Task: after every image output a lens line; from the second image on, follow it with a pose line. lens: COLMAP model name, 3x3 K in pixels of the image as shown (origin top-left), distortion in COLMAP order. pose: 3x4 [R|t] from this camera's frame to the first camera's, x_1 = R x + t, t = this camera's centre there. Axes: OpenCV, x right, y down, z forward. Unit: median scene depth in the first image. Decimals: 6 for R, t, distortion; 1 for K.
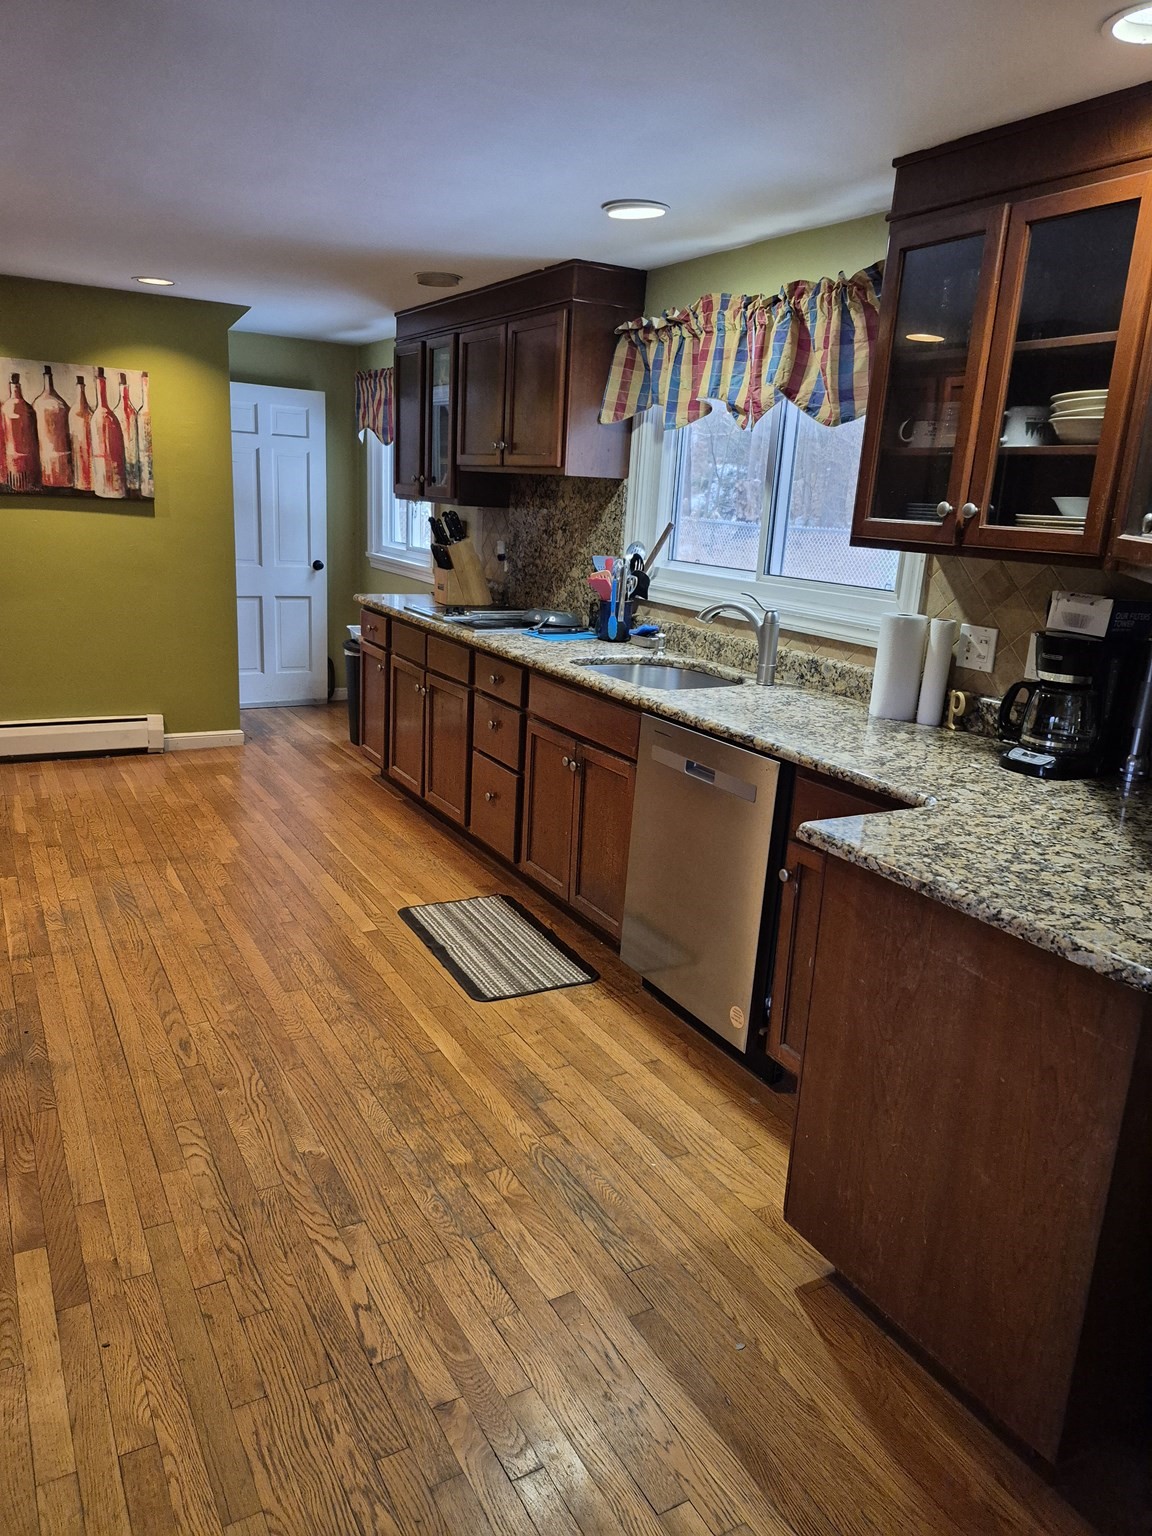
lens RADIAL K [[1064.9, 0, 569.9], [0, 1064.9, 761.2], [0, 0, 1]] dist [0.072185, -0.062817]
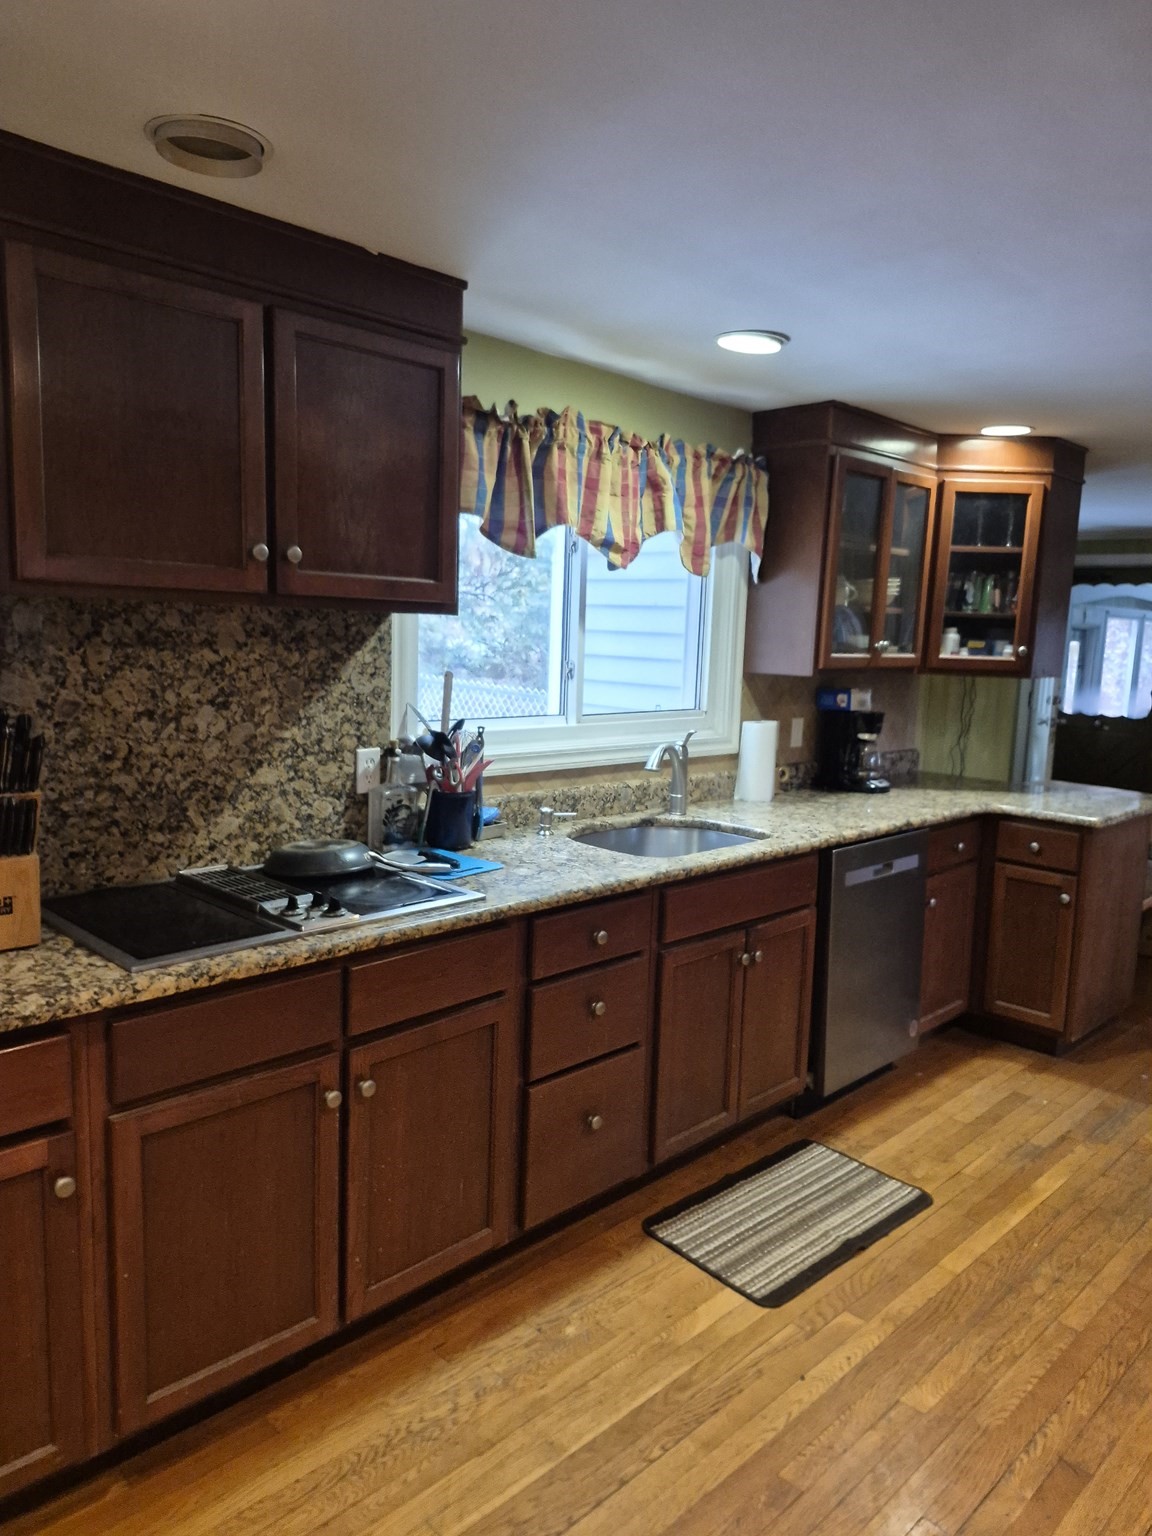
lens RADIAL K [[1064.9, 0, 581.3], [0, 1064.9, 762.8], [0, 0, 1]] dist [0.072185, -0.062817]
pose [[-0.278583, -0.185674, 0.942293, -0.595922], [0.185681, 0.952211, 0.242523, -0.306002], [-0.942292, 0.242529, -0.230794, 1.038465]]
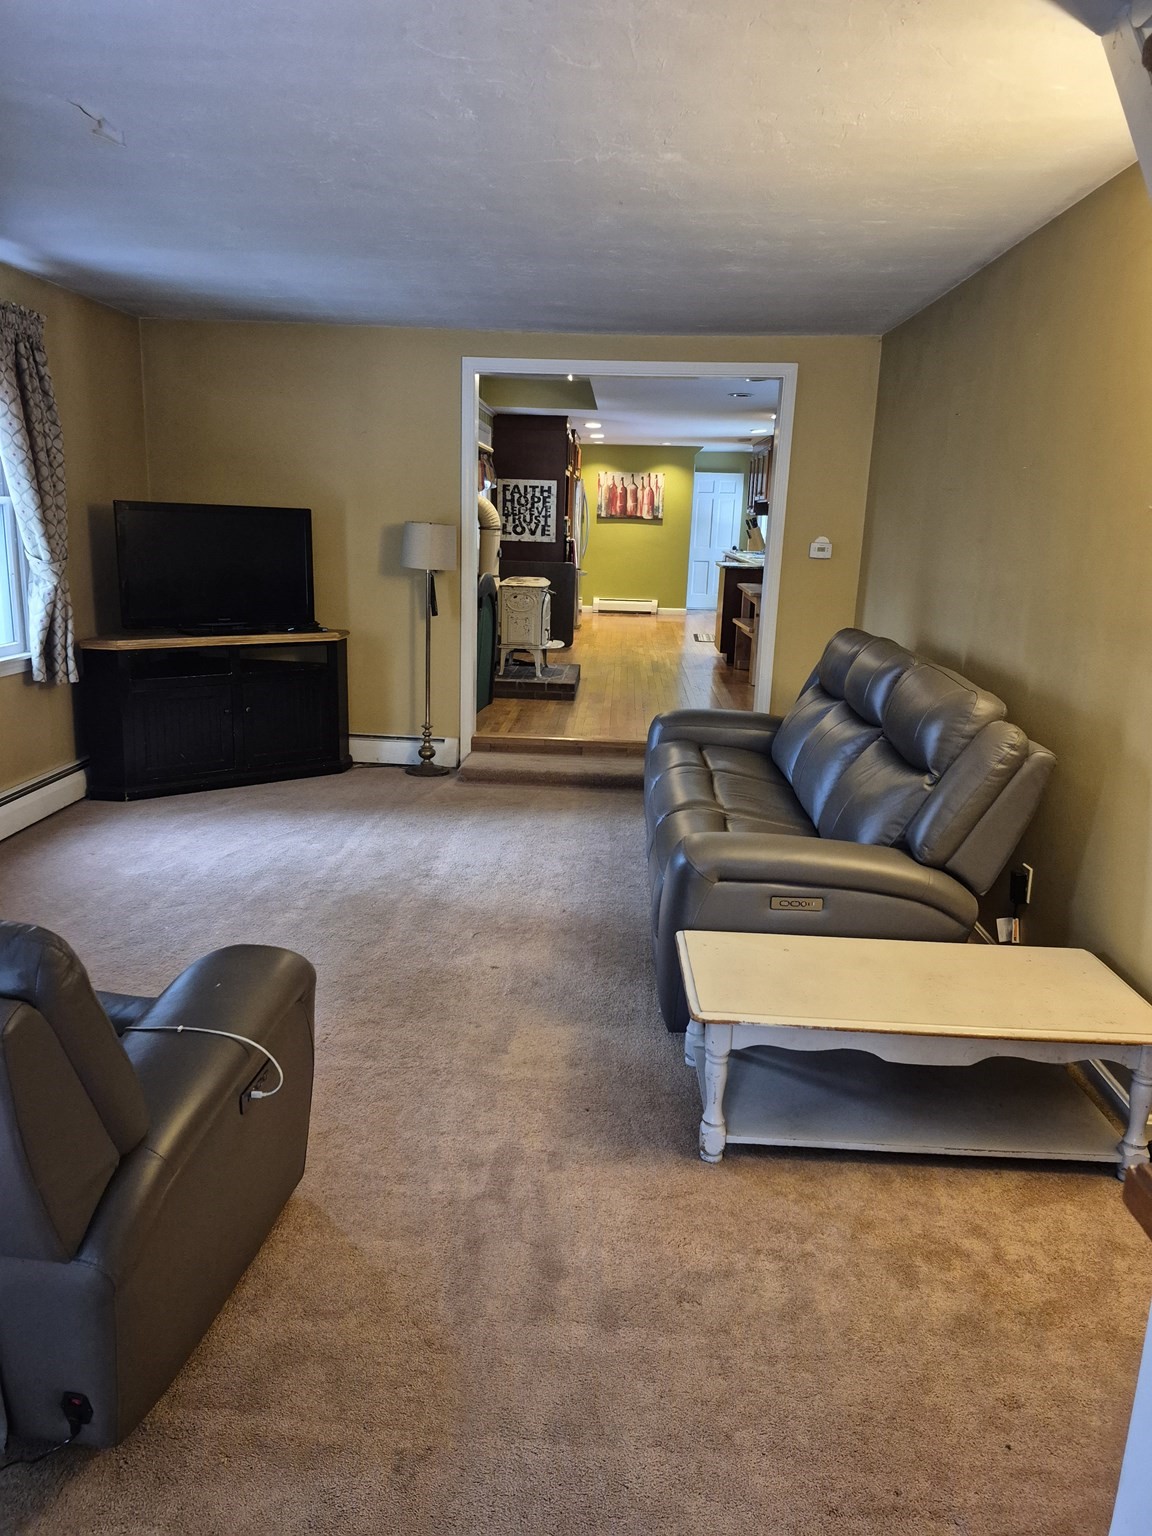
lens RADIAL K [[1064.9, 0, 574.2], [0, 1064.9, 772.2], [0, 0, 1]] dist [0.072185, -0.062817]
pose [[0.852901, 0.098321, -0.512730, 1.310572], [-0.118384, 0.992946, -0.006519, 0.655938], [0.508473, 0.066259, 0.858525, -2.094710]]
